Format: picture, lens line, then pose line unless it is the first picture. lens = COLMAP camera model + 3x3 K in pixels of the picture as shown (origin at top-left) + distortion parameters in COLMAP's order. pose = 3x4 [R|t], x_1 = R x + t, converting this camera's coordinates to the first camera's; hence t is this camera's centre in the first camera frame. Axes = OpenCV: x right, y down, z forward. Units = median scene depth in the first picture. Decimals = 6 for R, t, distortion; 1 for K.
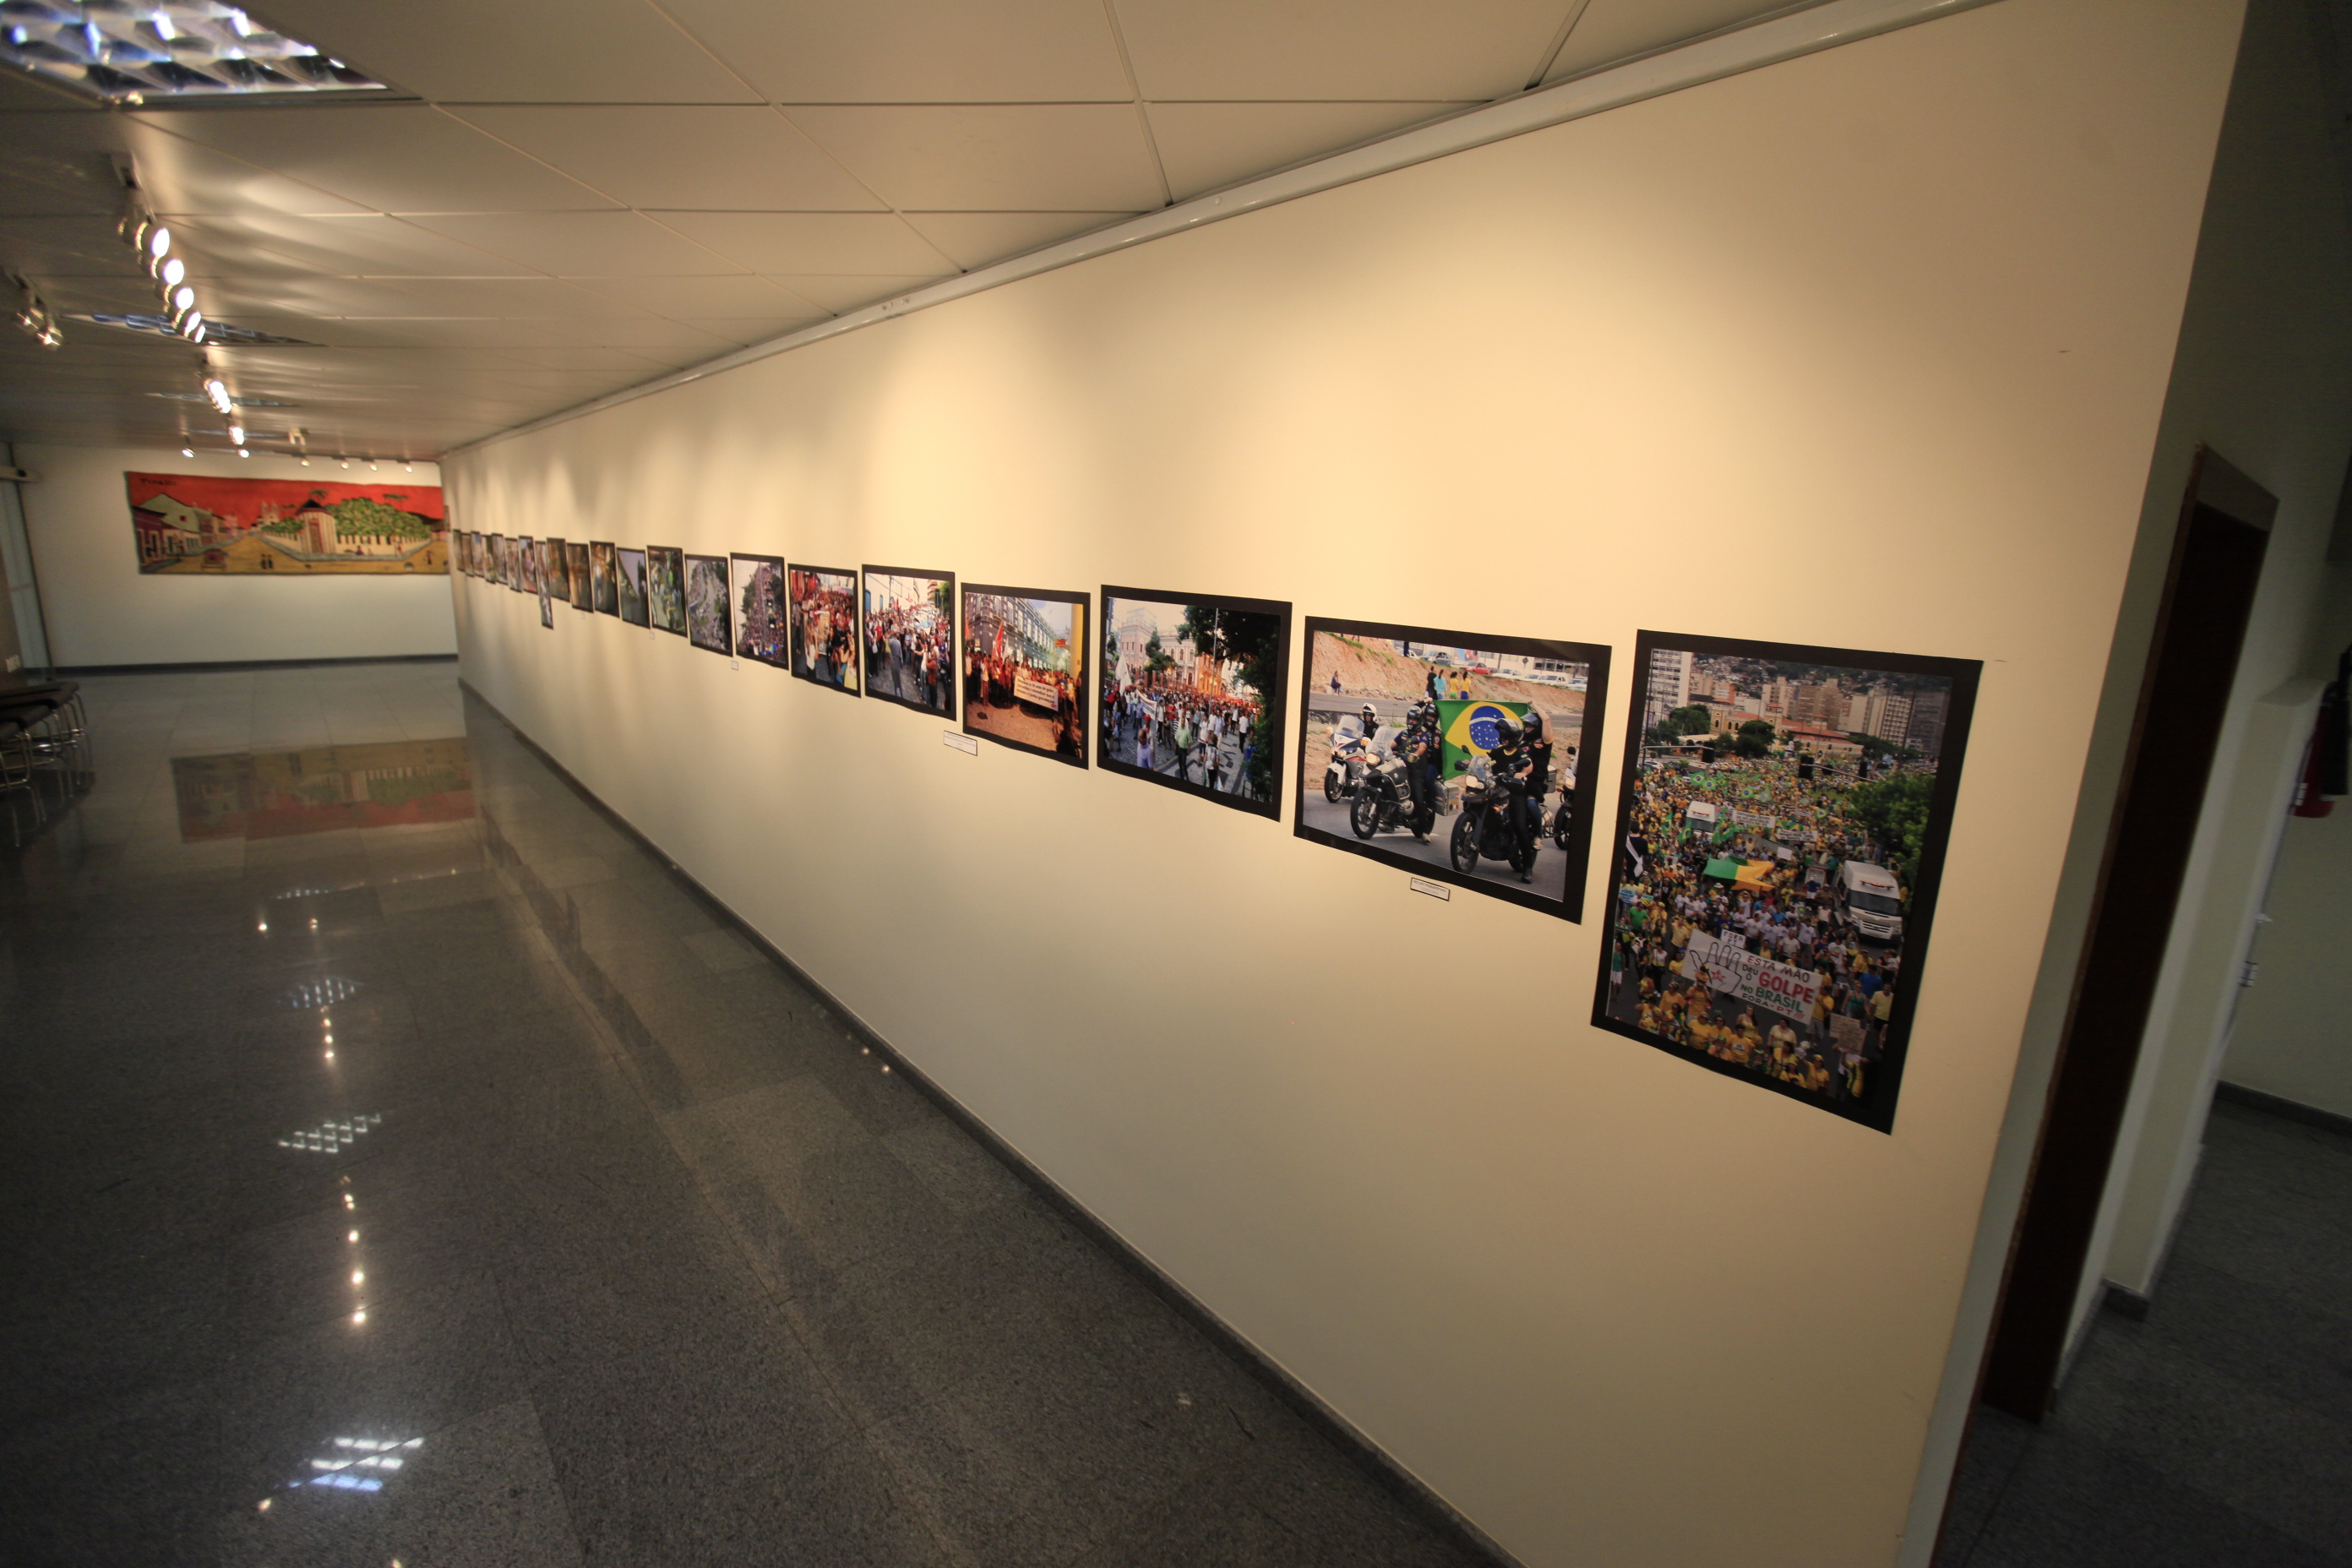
lens RADIAL K [[1060.1, 0, 1168.8], [0, 1060.1, 760.0], [0, 0, 1]] dist [-0.039008, 0.010866]
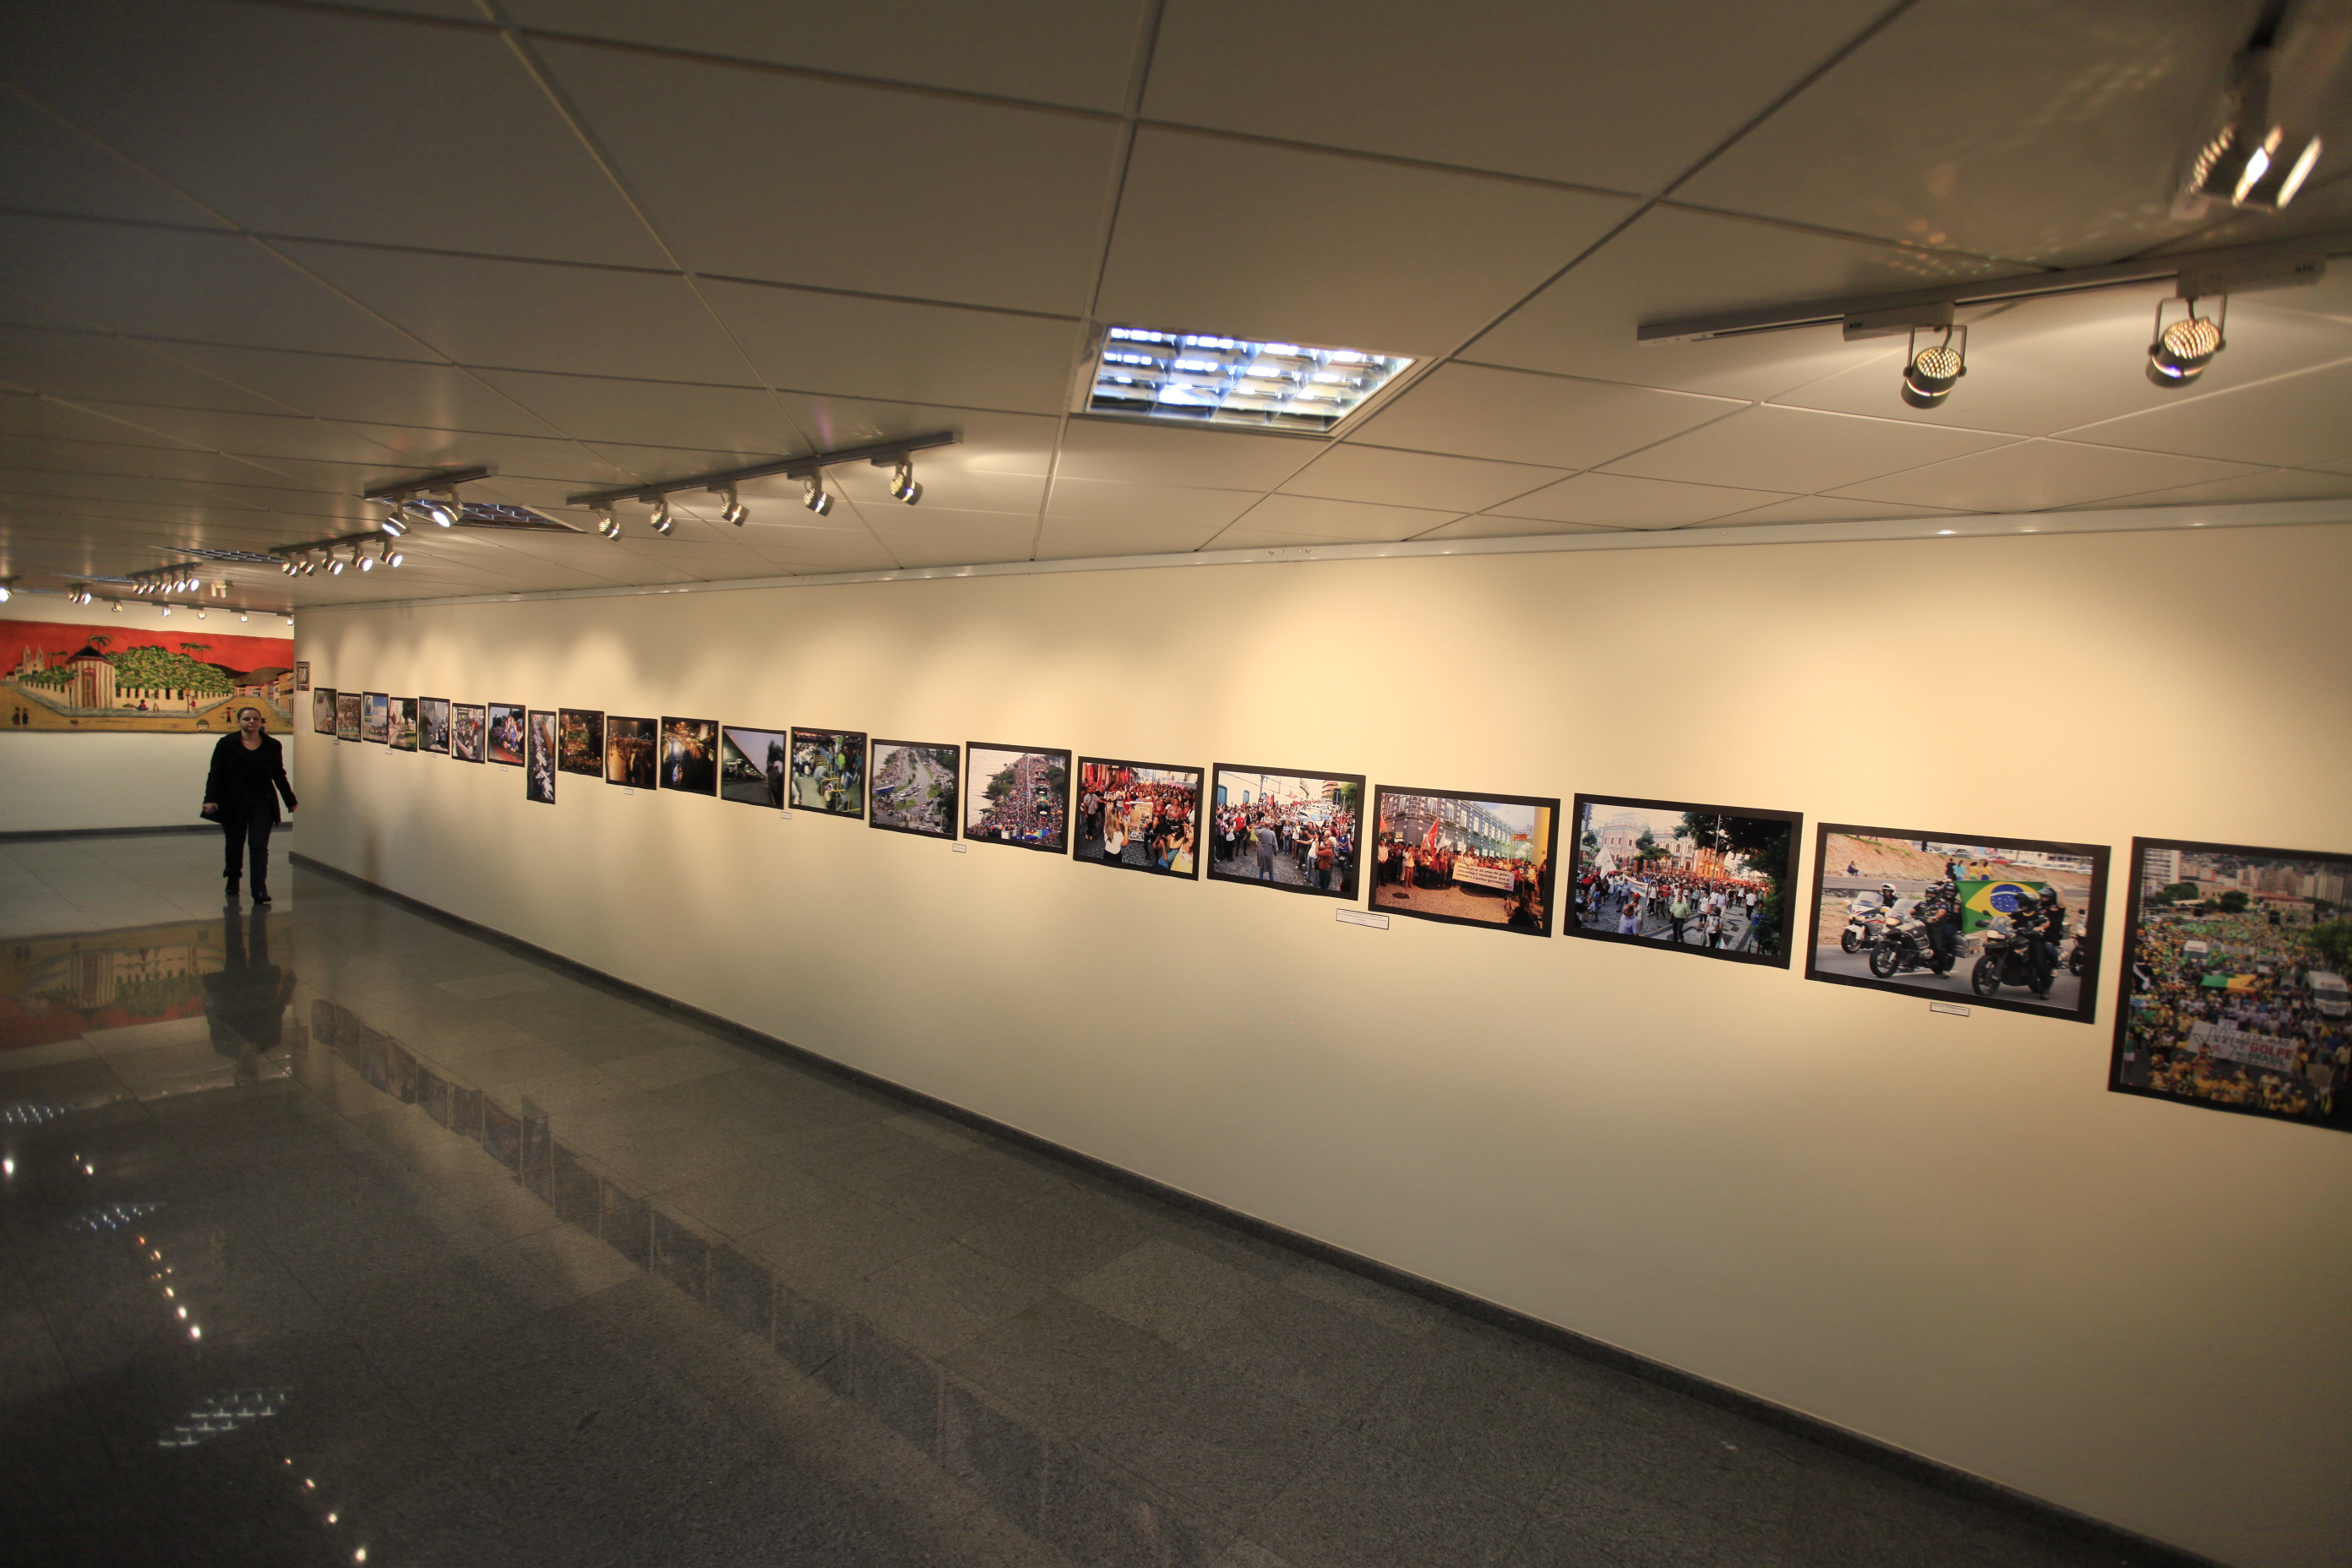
lens RADIAL K [[1060.1, 0, 1162.9], [0, 1060.1, 760.3], [0, 0, 1]] dist [-0.039008, 0.010866]
pose [[0.969528, 0.008588, 0.244829, -0.984656], [0.028556, 0.988611, -0.147760, -0.032164], [-0.243309, 0.150249, 0.958241, -0.137257]]
